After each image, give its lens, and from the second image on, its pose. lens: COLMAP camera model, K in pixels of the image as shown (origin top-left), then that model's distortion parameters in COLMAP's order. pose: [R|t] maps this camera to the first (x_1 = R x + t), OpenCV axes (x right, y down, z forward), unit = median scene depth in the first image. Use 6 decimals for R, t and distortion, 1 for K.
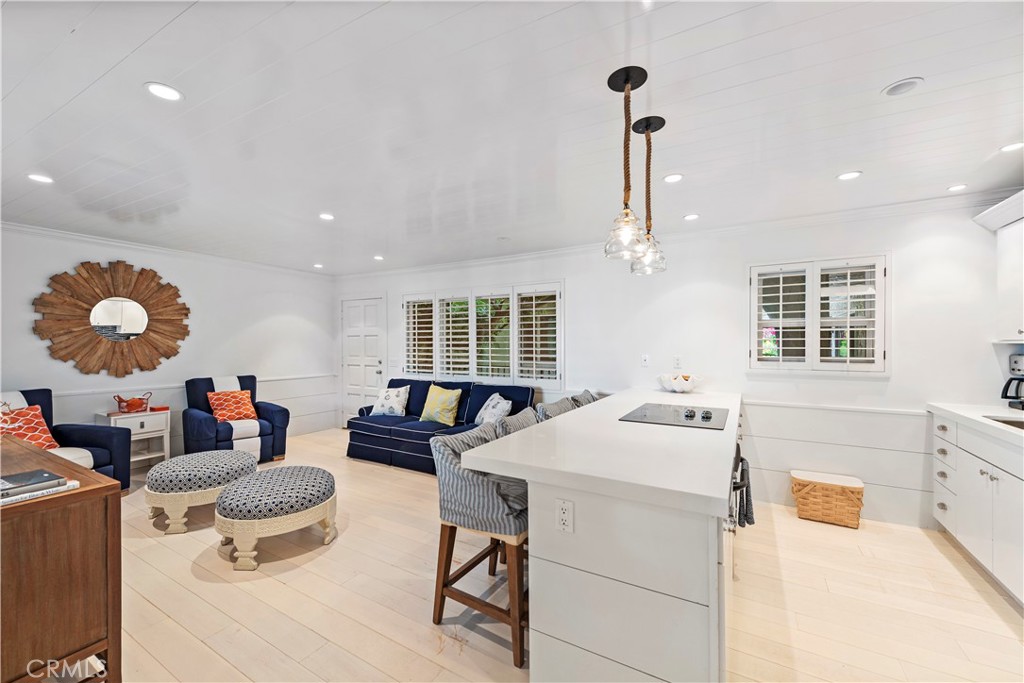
lens RADIAL K [[395.3, 0, 516.6], [0, 395.3, 343.6], [0, 0, 1]] dist [-0.000054, -0.000067]
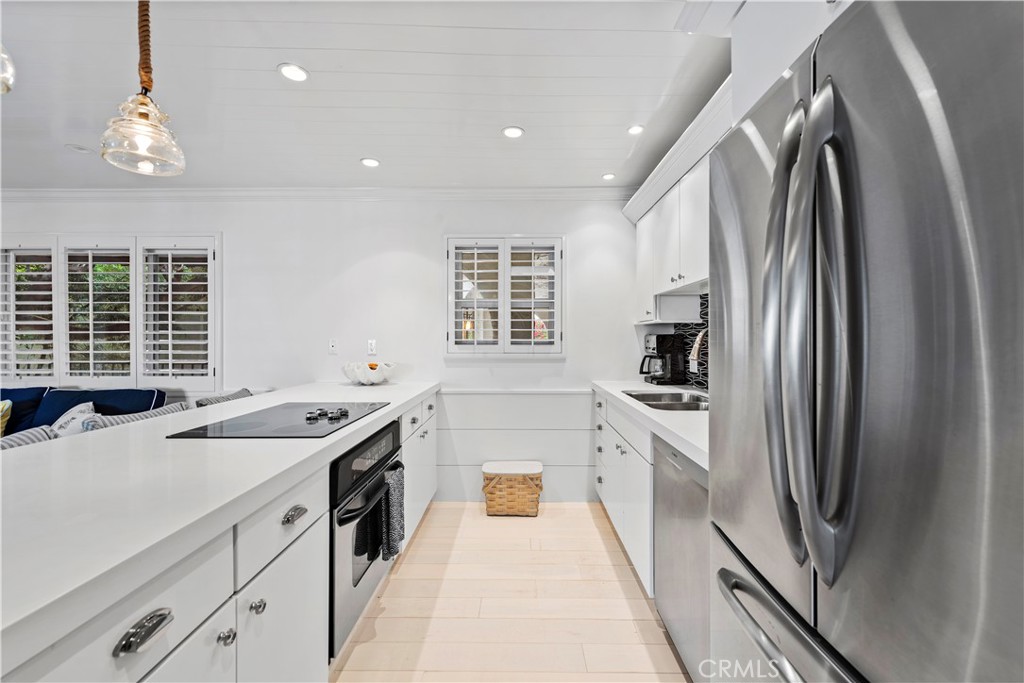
lens RADIAL K [[407.6, 0, 517.5], [0, 407.6, 328.1], [0, 0, 1]] dist [0.002910, -0.000751]
pose [[0.869162, 0.005787, 0.494494, 0.233986], [-0.001641, 0.999960, -0.008818, 0.012838], [-0.494525, 0.006853, 0.869136, 0.110068]]
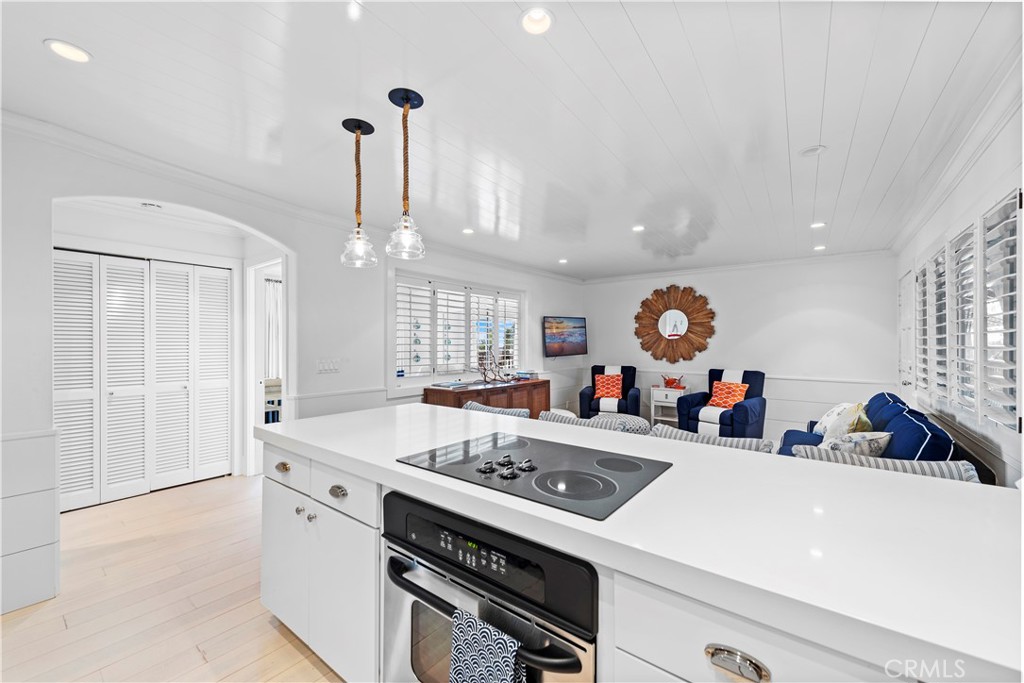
lens RADIAL K [[395.3, 0, 521.7], [0, 395.3, 344.4], [0, 0, 1]] dist [-0.000054, -0.000067]
pose [[-0.140664, 0.007258, -0.990031, 0.545886], [-0.001910, 0.999969, 0.007603, 0.003100], [0.990056, 0.002960, -0.140646, 0.650277]]
